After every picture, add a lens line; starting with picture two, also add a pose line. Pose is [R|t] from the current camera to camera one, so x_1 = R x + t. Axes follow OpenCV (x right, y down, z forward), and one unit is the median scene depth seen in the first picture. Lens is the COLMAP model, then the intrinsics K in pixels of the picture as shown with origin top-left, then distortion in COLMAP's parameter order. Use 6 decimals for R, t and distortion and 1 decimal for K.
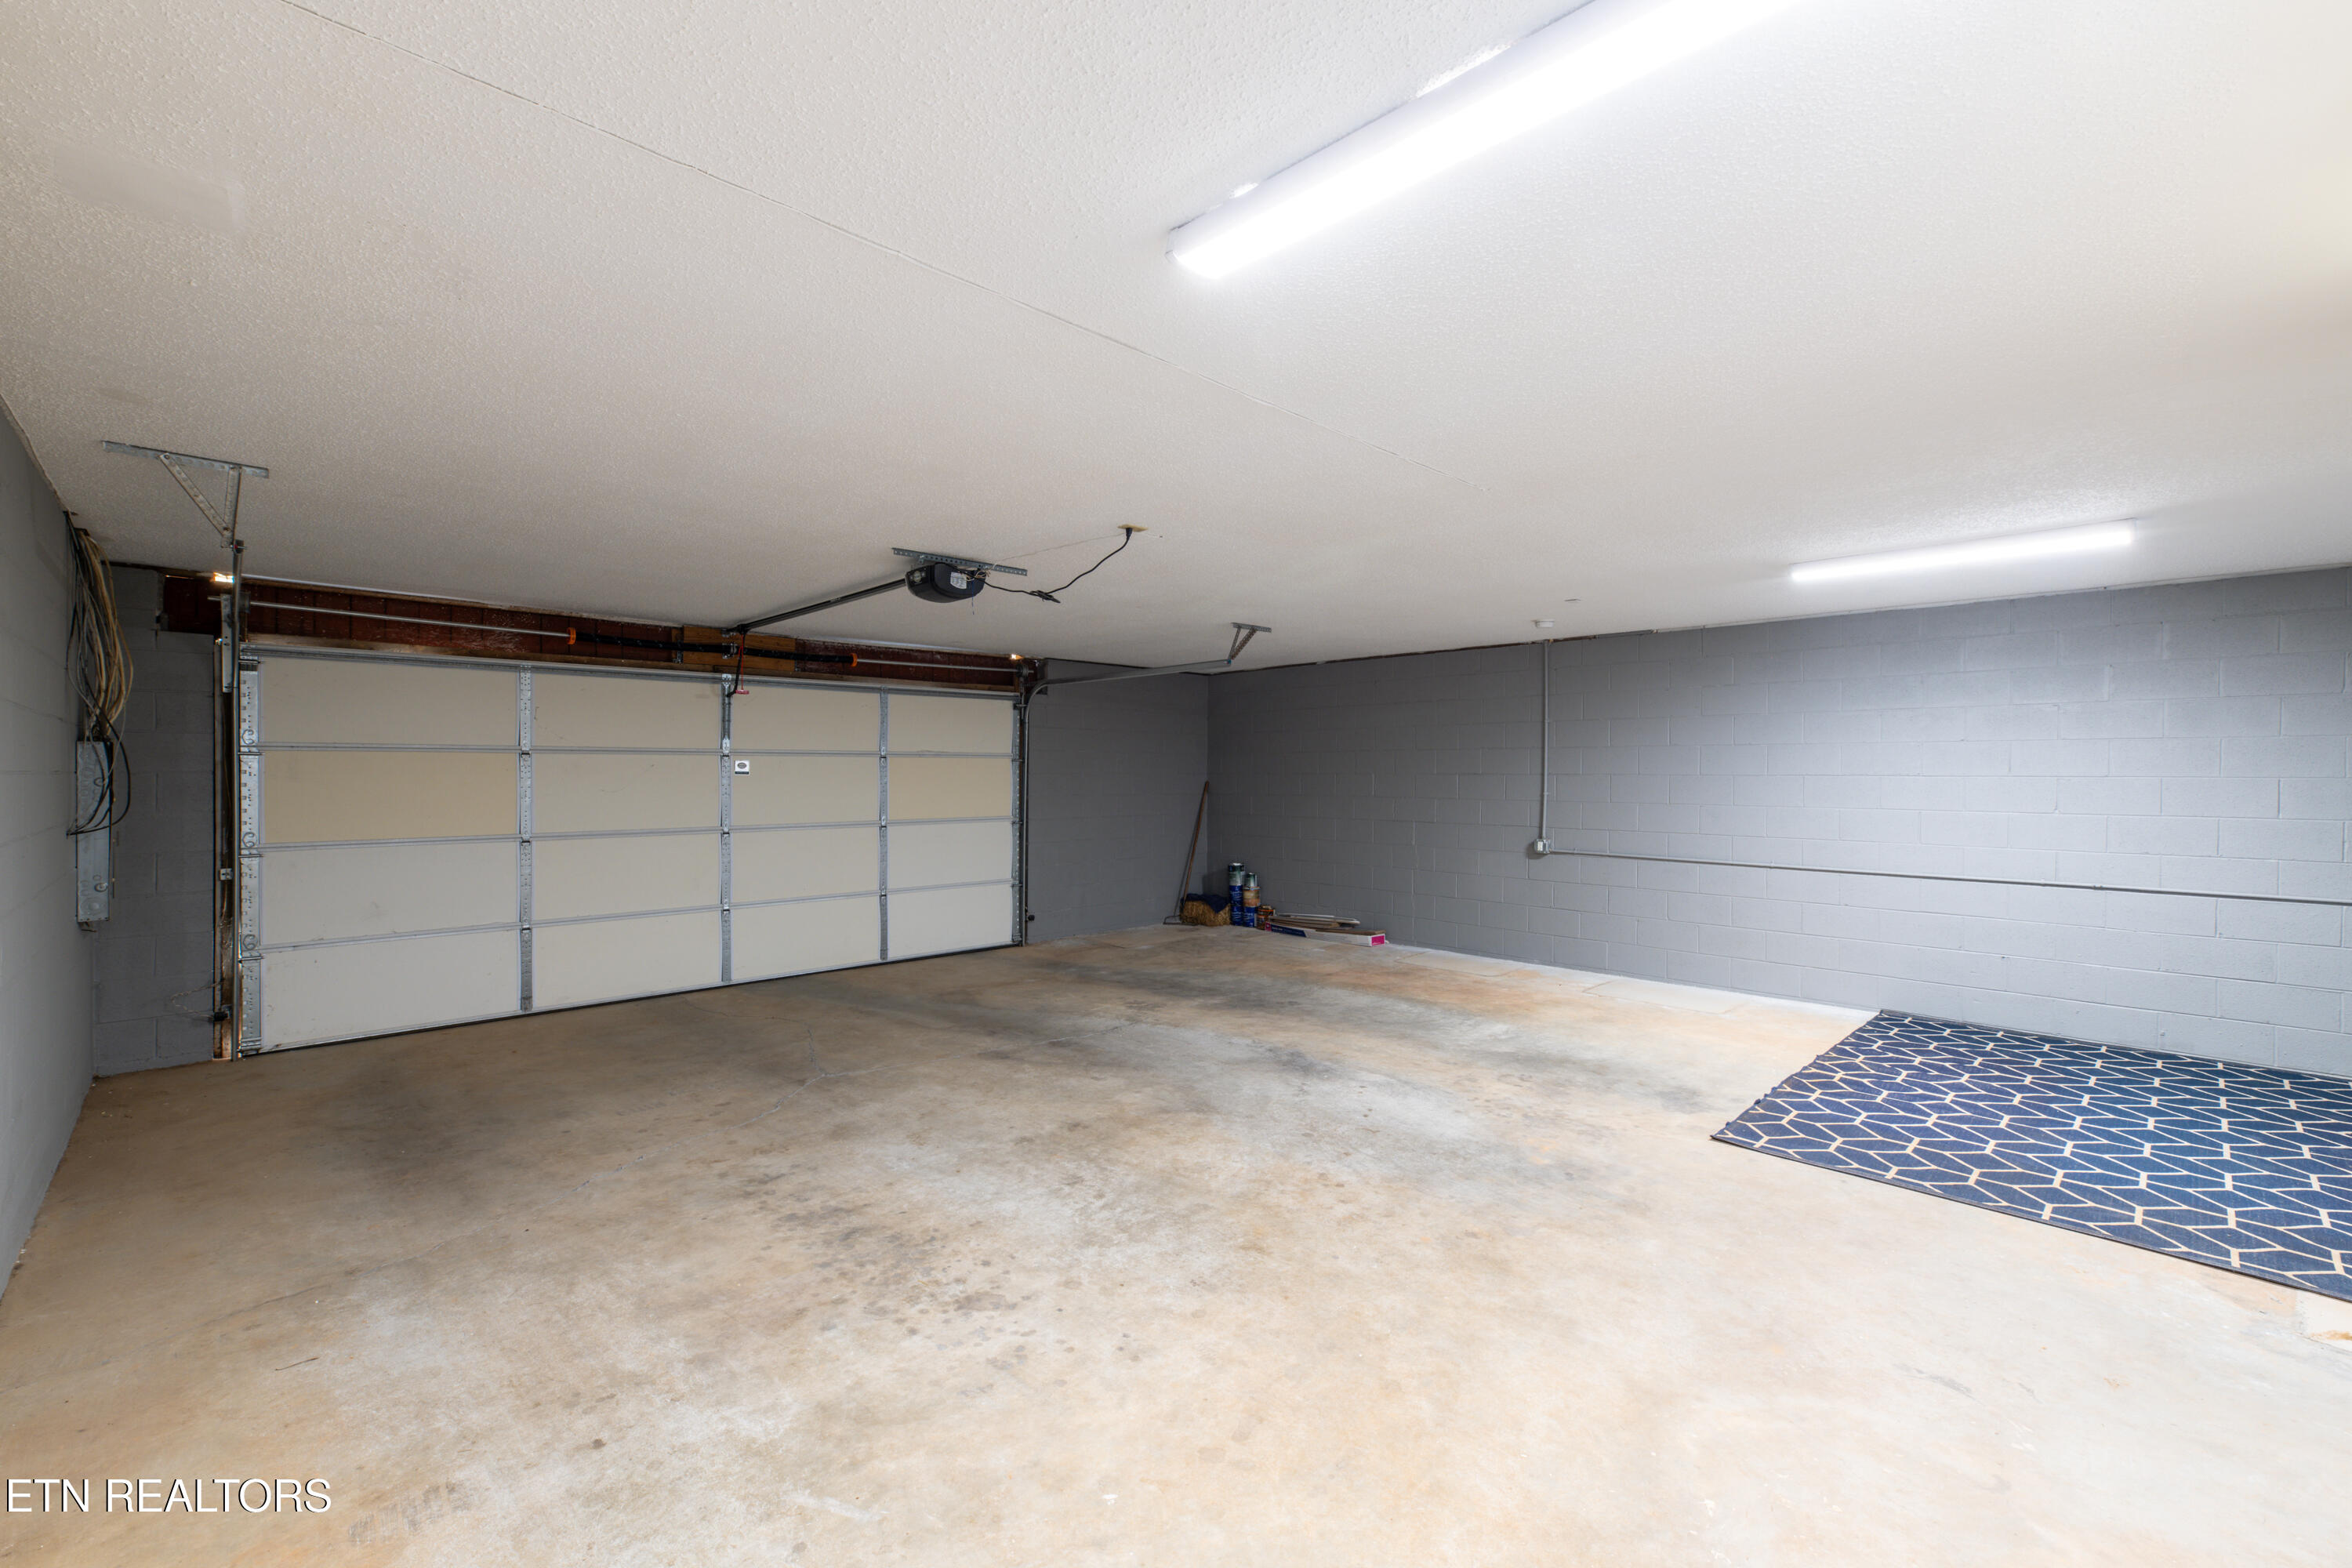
lens RADIAL K [[970.3, 0, 1155.5], [0, 970.3, 780.1], [0, 0, 1]] dist [-0.002544, 0.000325]
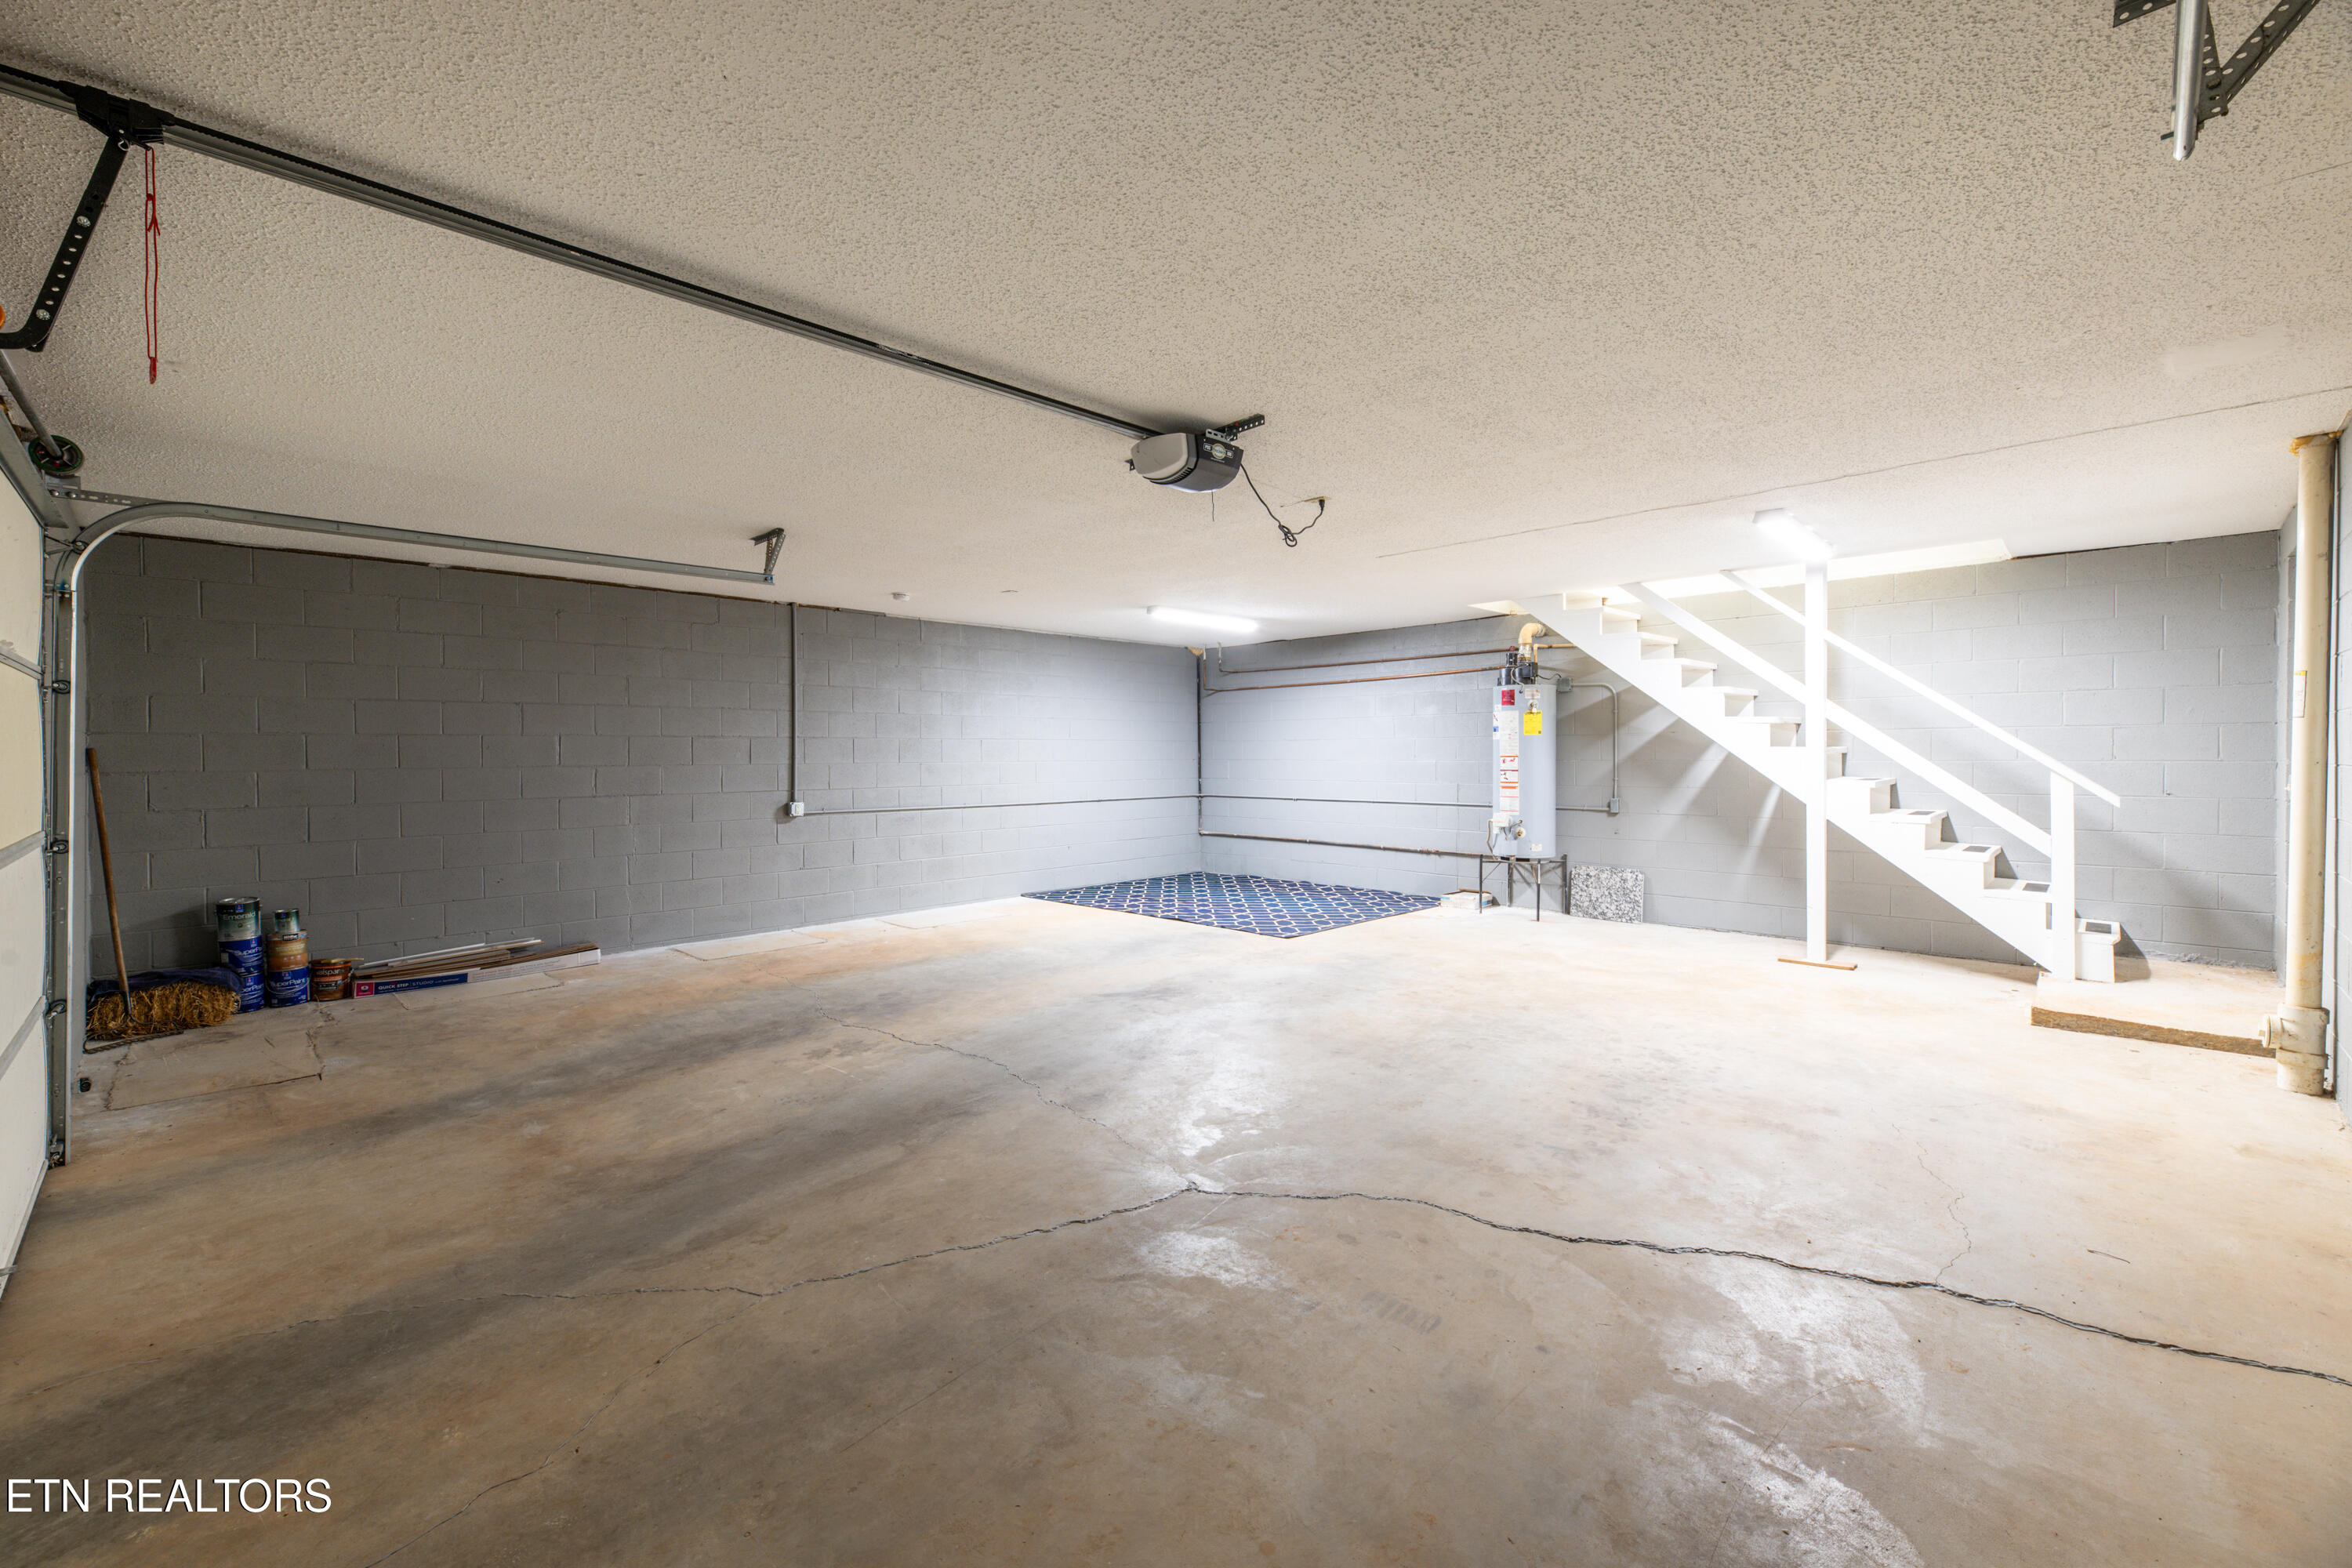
lens RADIAL K [[970.3, 0, 1155.6], [0, 970.3, 763.5], [0, 0, 1]] dist [-0.002544, 0.000325]
pose [[-0.014748, -0.012055, 0.999819, -0.802563], [0.012658, 0.999845, 0.012242, 0.017493], [-0.999811, 0.012837, -0.014593, 0.855921]]
